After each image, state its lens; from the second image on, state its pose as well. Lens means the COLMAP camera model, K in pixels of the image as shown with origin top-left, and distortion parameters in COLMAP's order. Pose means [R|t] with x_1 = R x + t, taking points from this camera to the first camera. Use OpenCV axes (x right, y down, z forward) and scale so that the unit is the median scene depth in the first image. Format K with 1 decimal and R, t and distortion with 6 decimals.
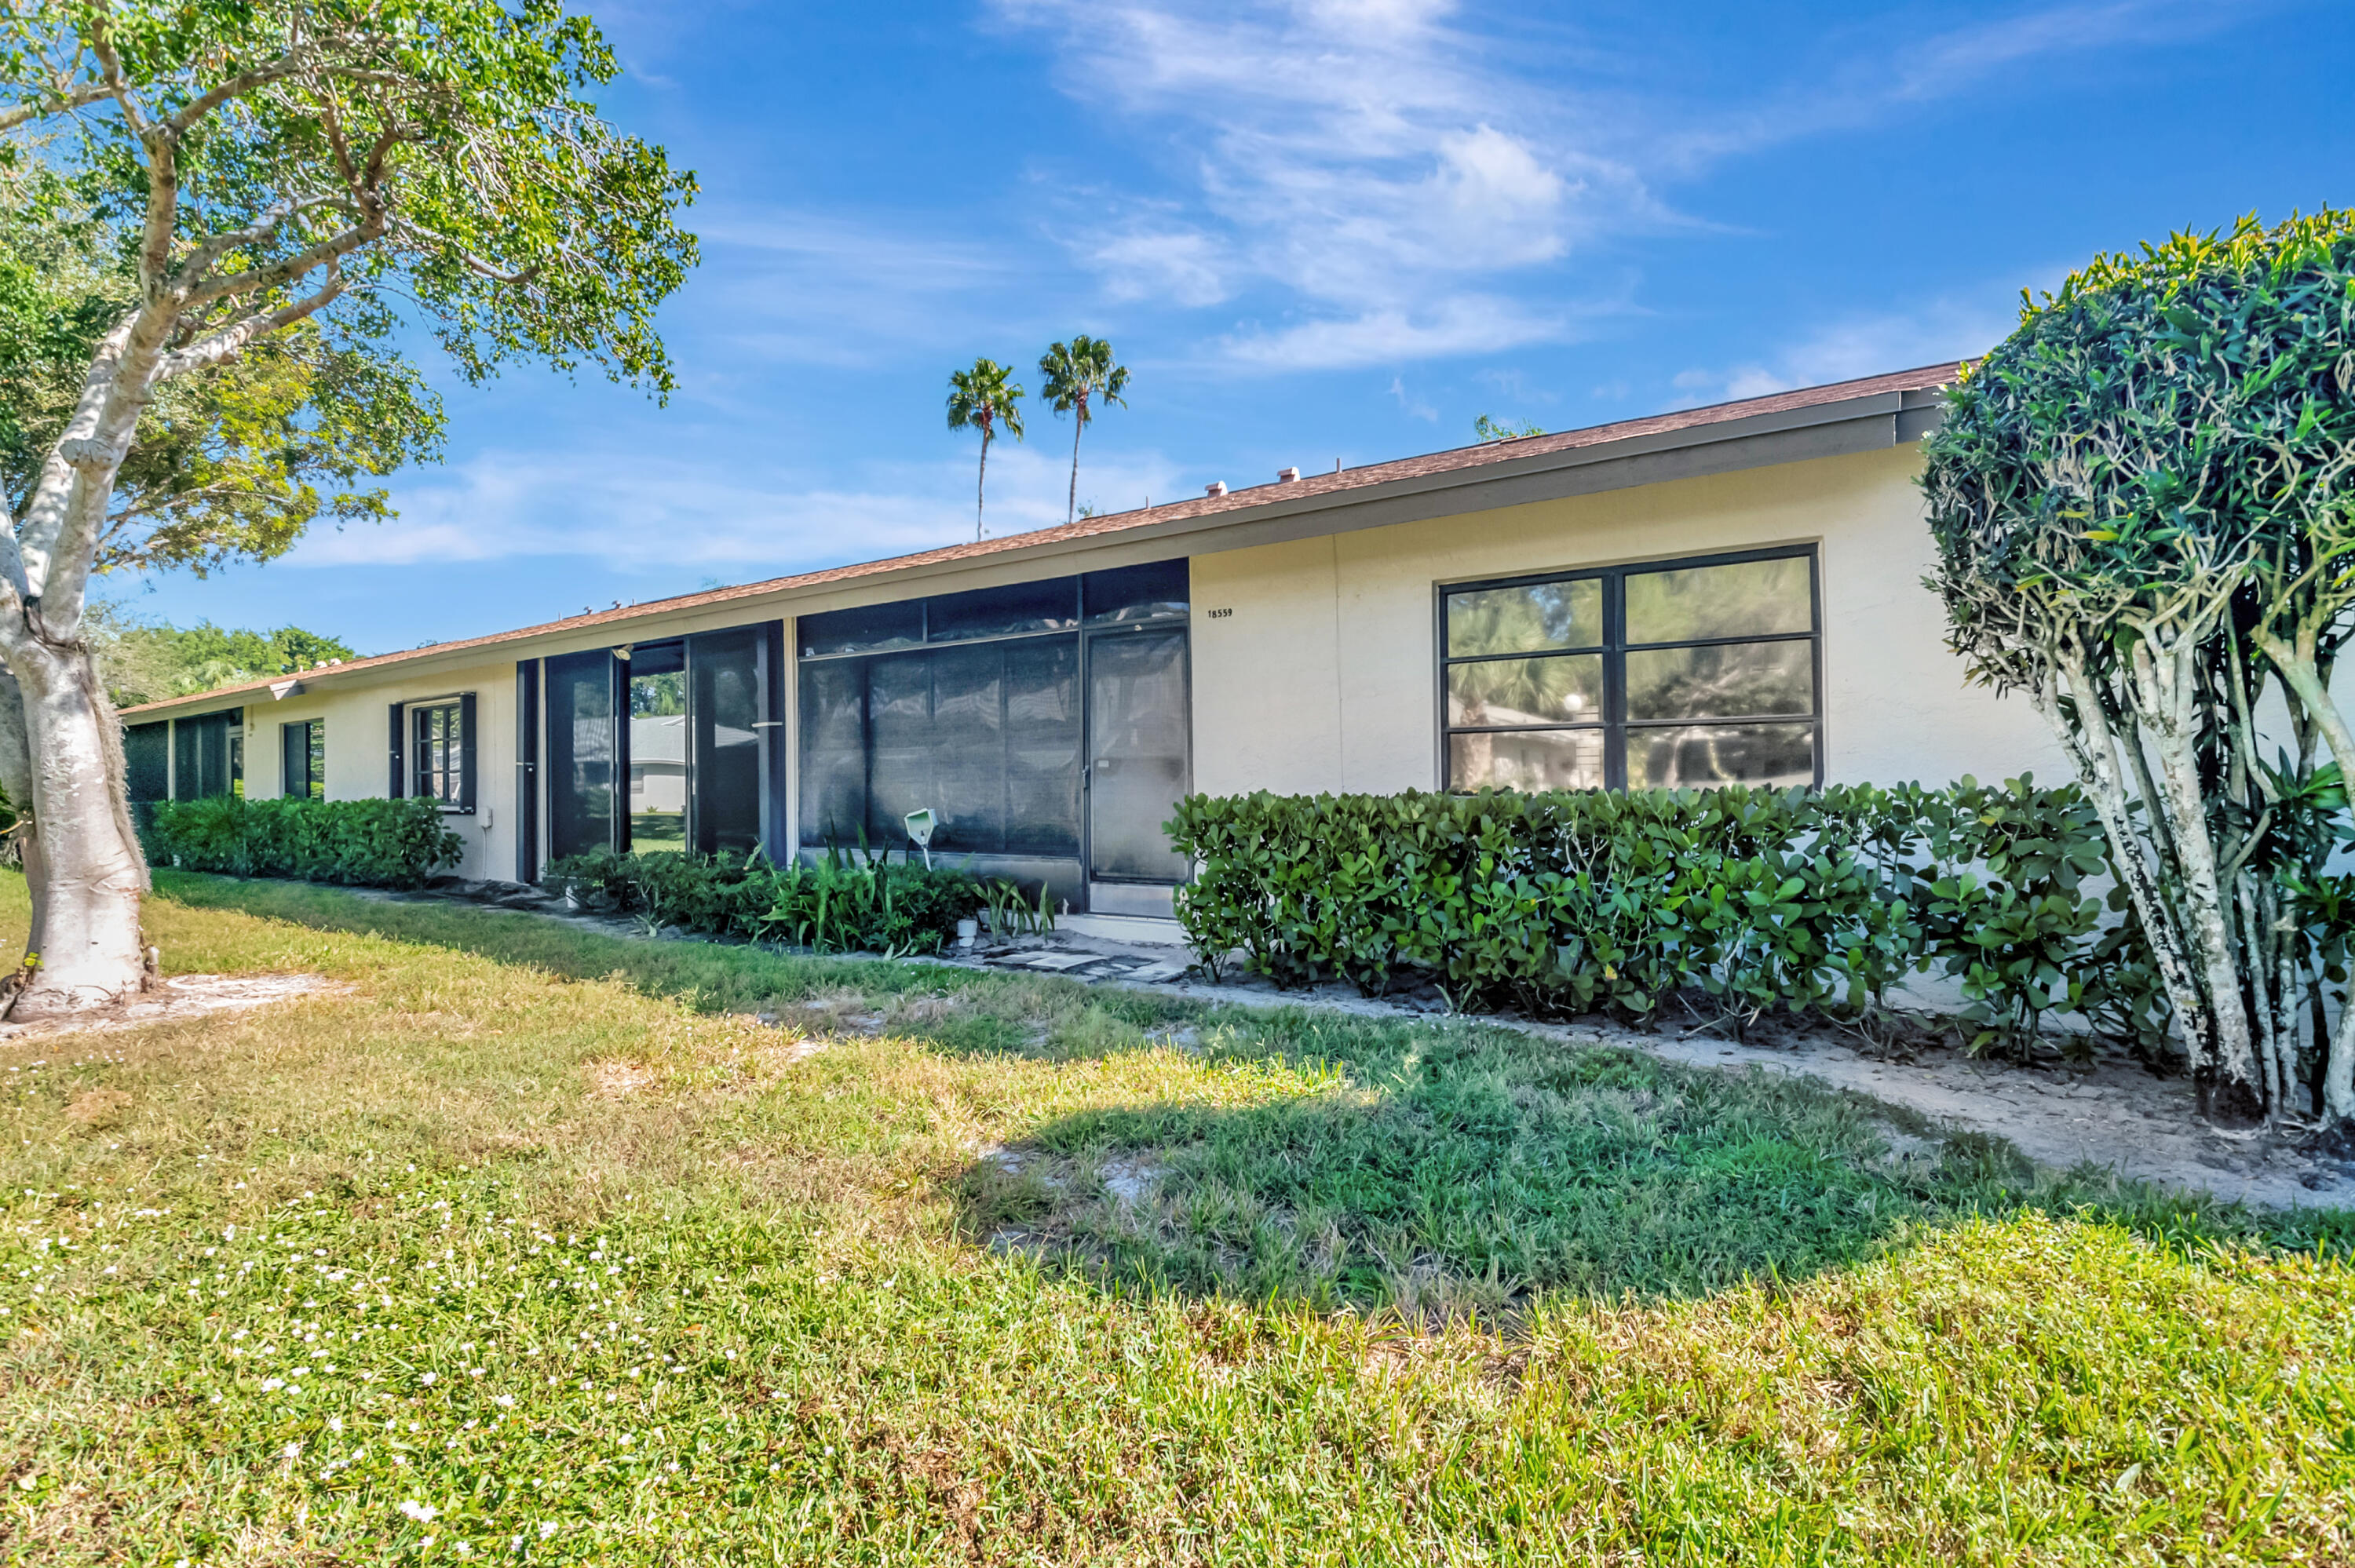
lens RADIAL K [[1043.9, 0, 1175.8], [0, 1043.9, 760.3], [0, 0, 1]] dist [-0.002857, -0.011734]
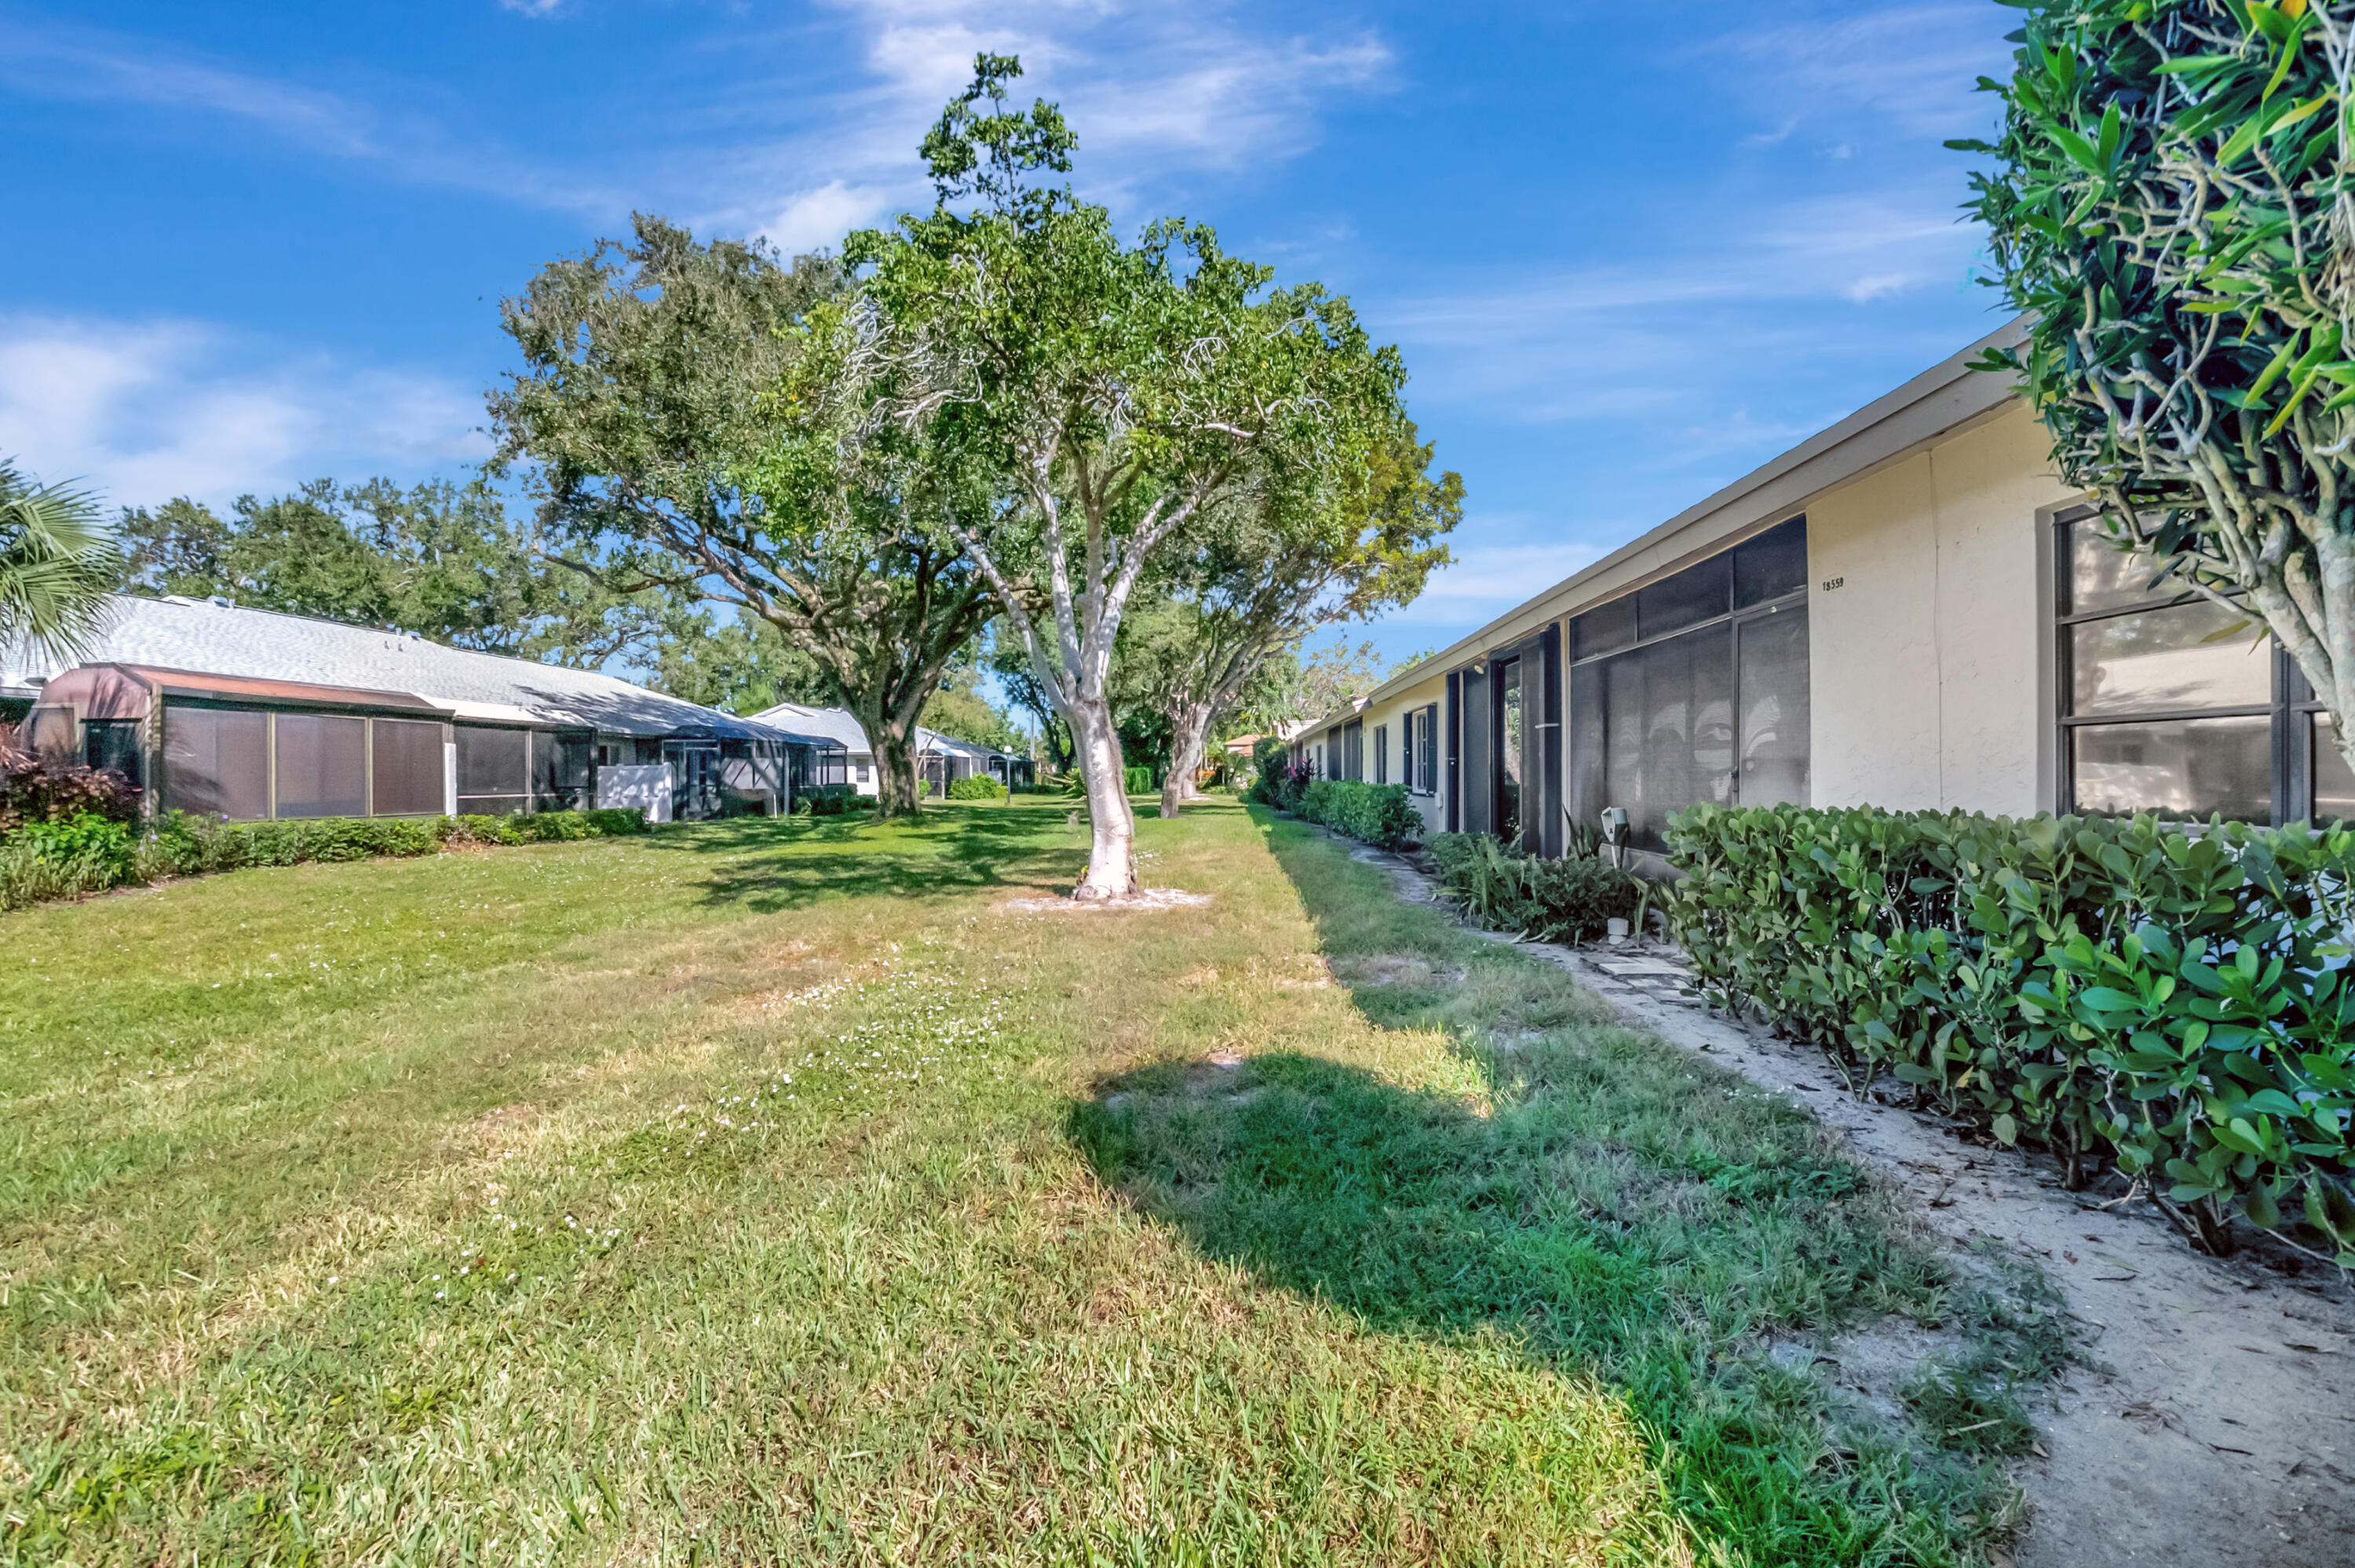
lens RADIAL K [[1040.4, 0, 1176.4], [0, 1040.4, 777.4], [0, 0, 1]] dist [-0.002450, -0.012819]
pose [[0.507904, 0.013779, -0.861303, 0.473446], [0.013668, 0.999617, 0.024052, -0.014740], [0.861305, -0.023989, 0.507521, 0.127598]]
